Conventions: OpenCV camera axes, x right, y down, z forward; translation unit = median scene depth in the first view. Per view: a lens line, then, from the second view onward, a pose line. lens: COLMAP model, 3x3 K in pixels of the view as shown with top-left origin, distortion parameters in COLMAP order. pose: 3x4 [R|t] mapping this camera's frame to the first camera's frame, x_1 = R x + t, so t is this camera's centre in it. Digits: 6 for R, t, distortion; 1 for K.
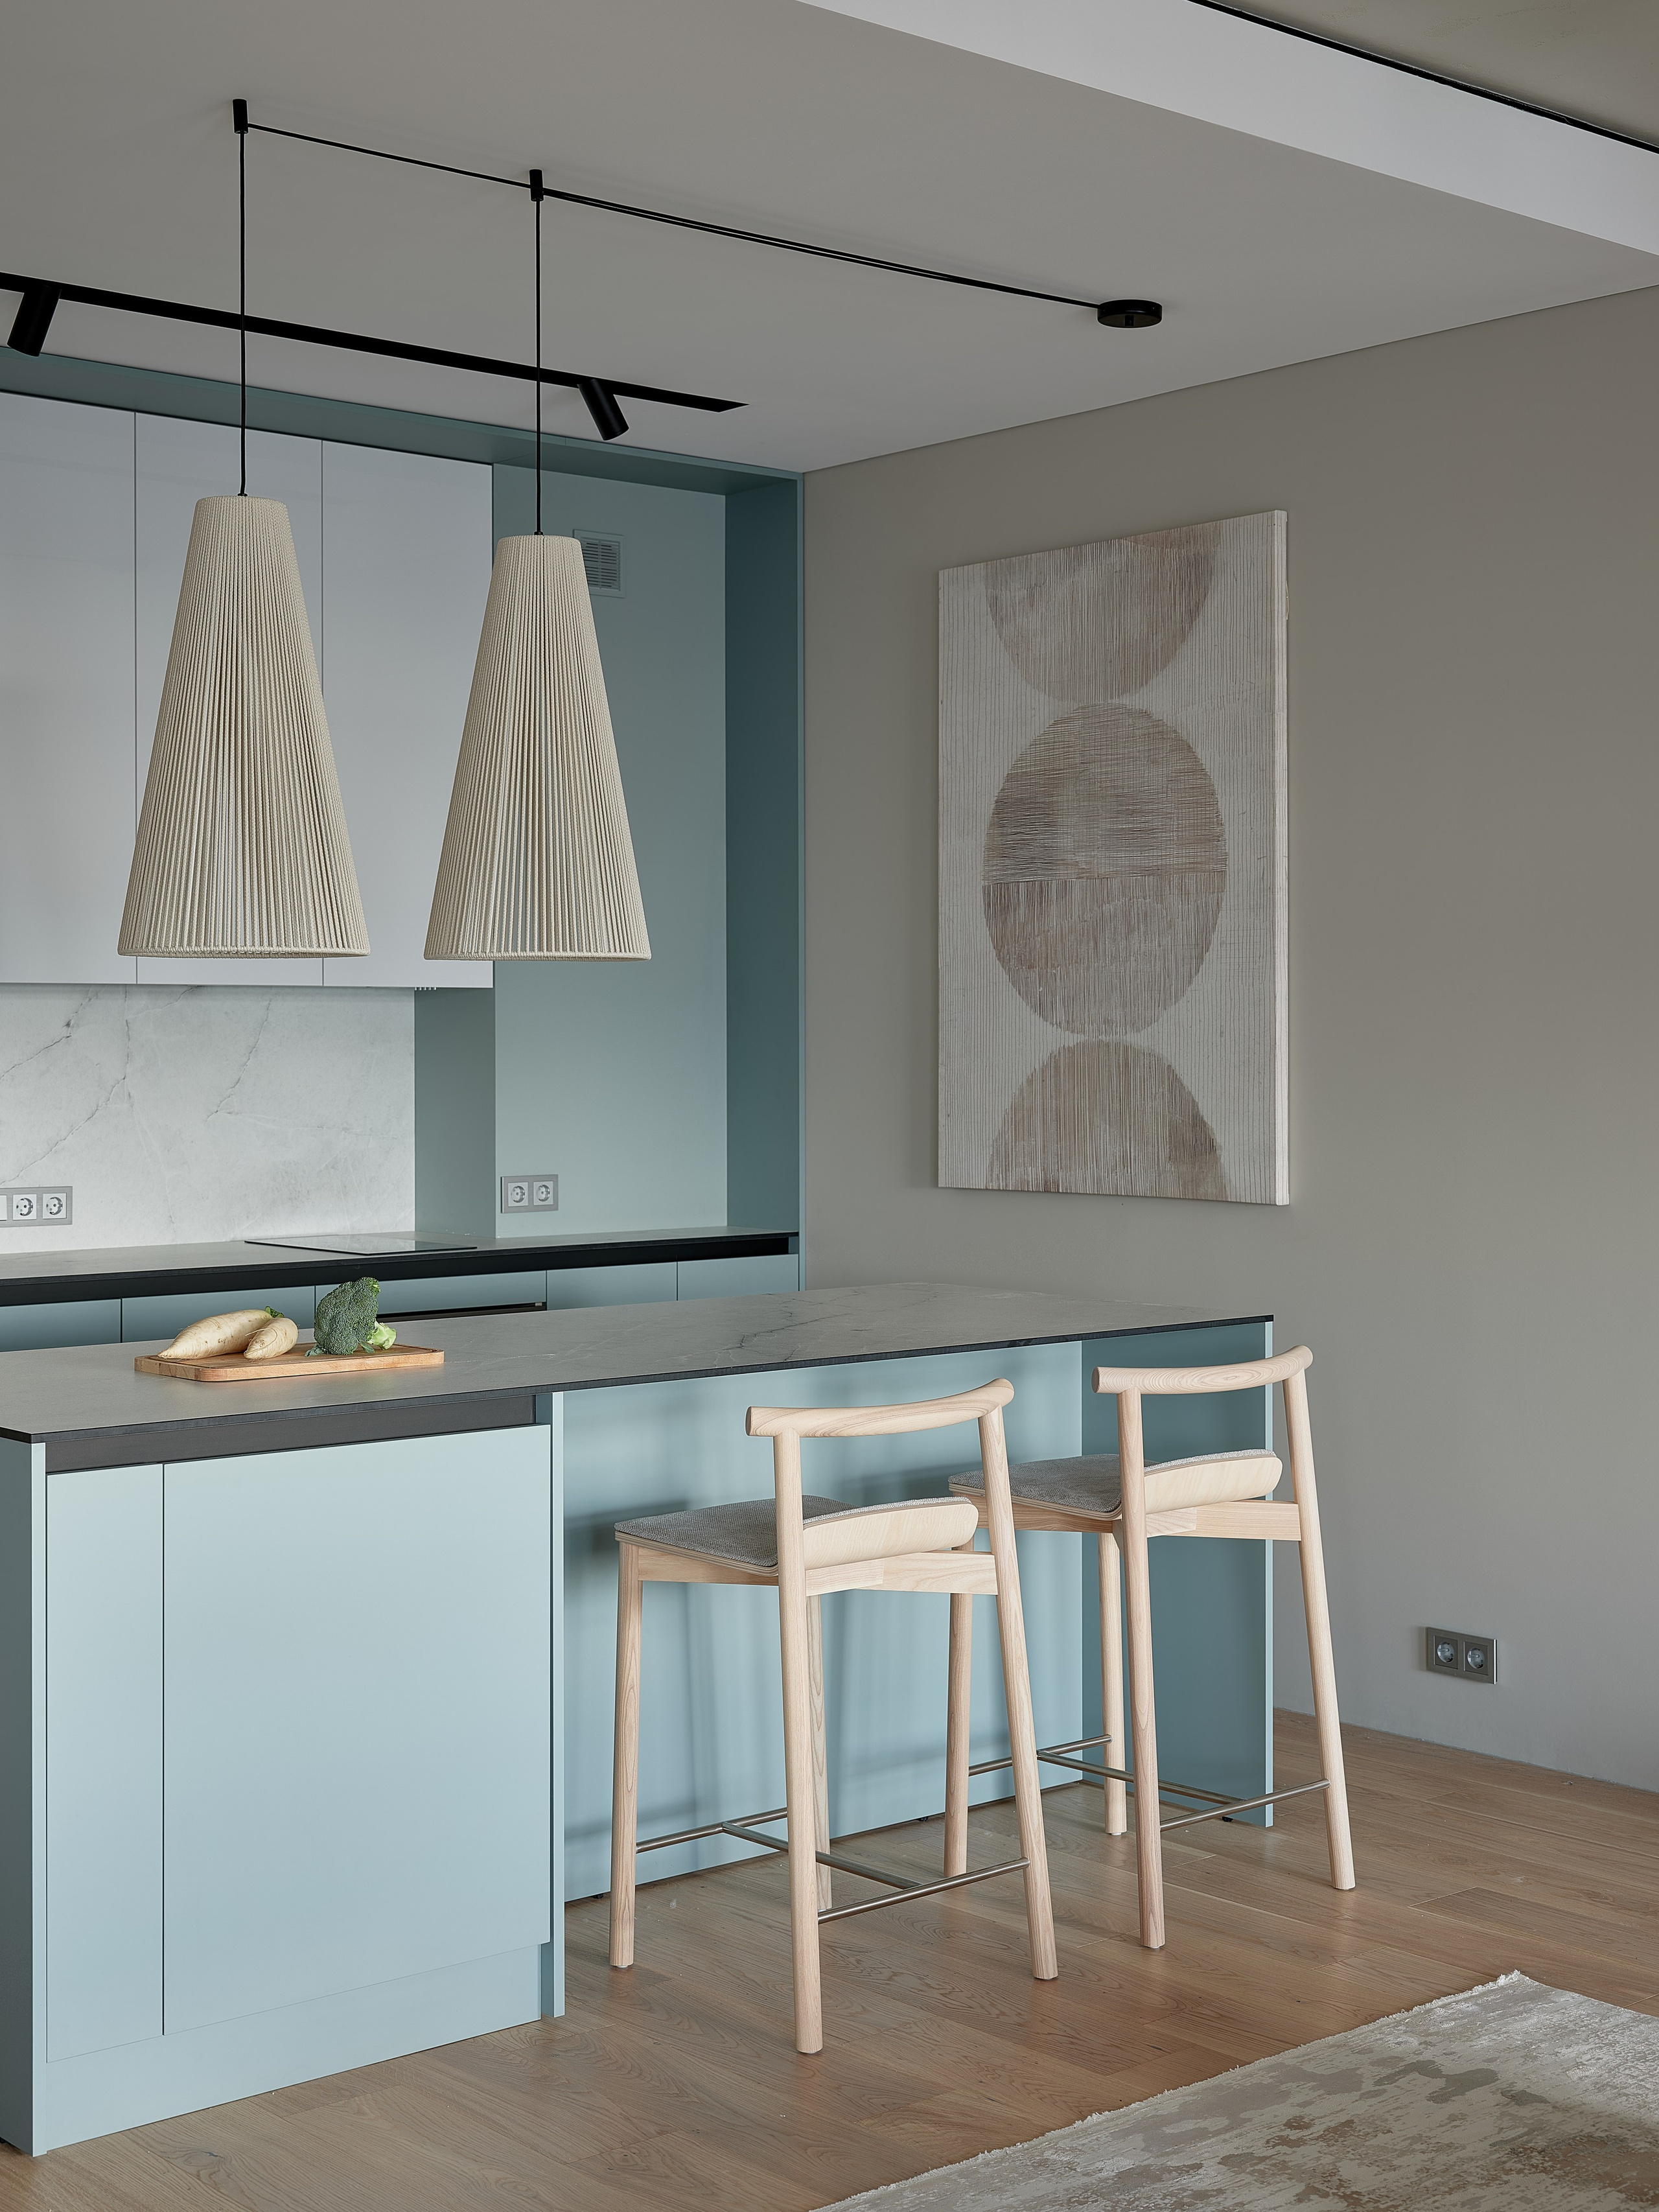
lens RADIAL K [[2989.5, 0, 829.5], [0, 2989.5, 1106.0], [0, 0, 1]] dist [-0.038914, -0.006611]
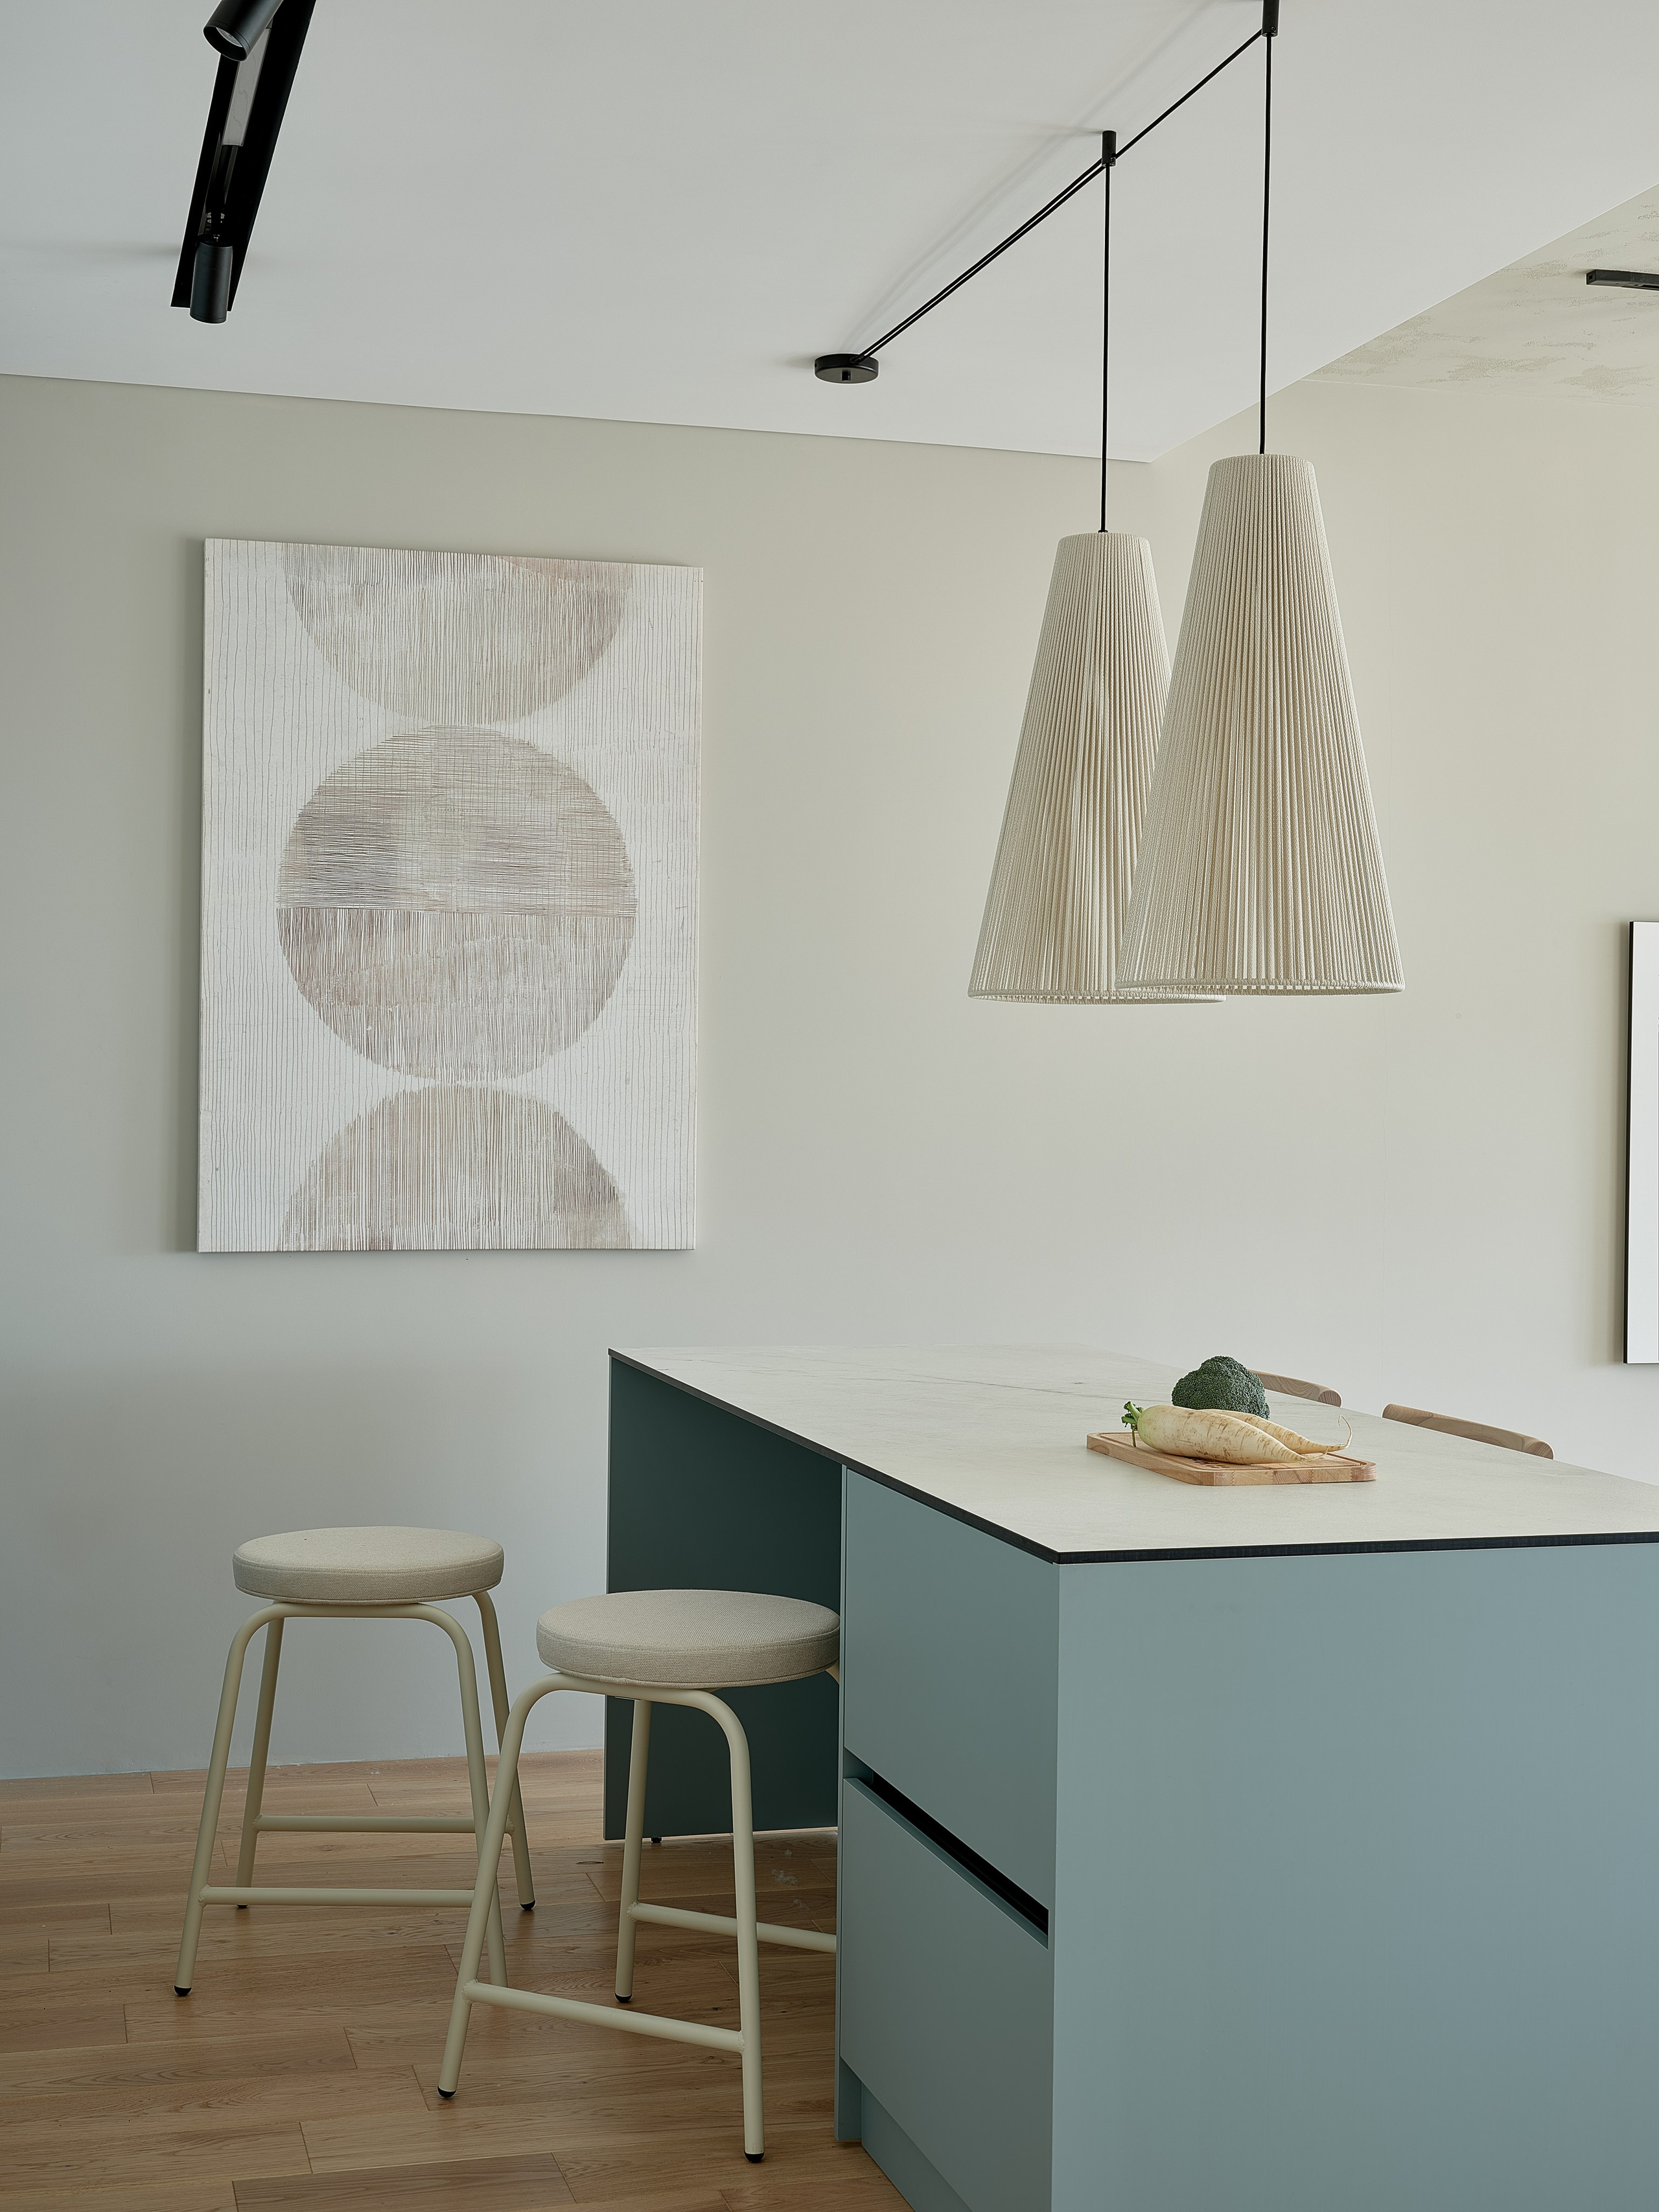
lens RADIAL K [[2885.5, 0, 829.5], [0, 2885.5, 1106.0], [0, 0, 1]] dist [0.018001, -0.003946]
pose [[0.425993, -0.002920, 0.904722, -0.682643], [0.007326, 0.999973, -0.000223, -0.014584], [-0.904697, 0.006723, 0.426003, 0.512286]]
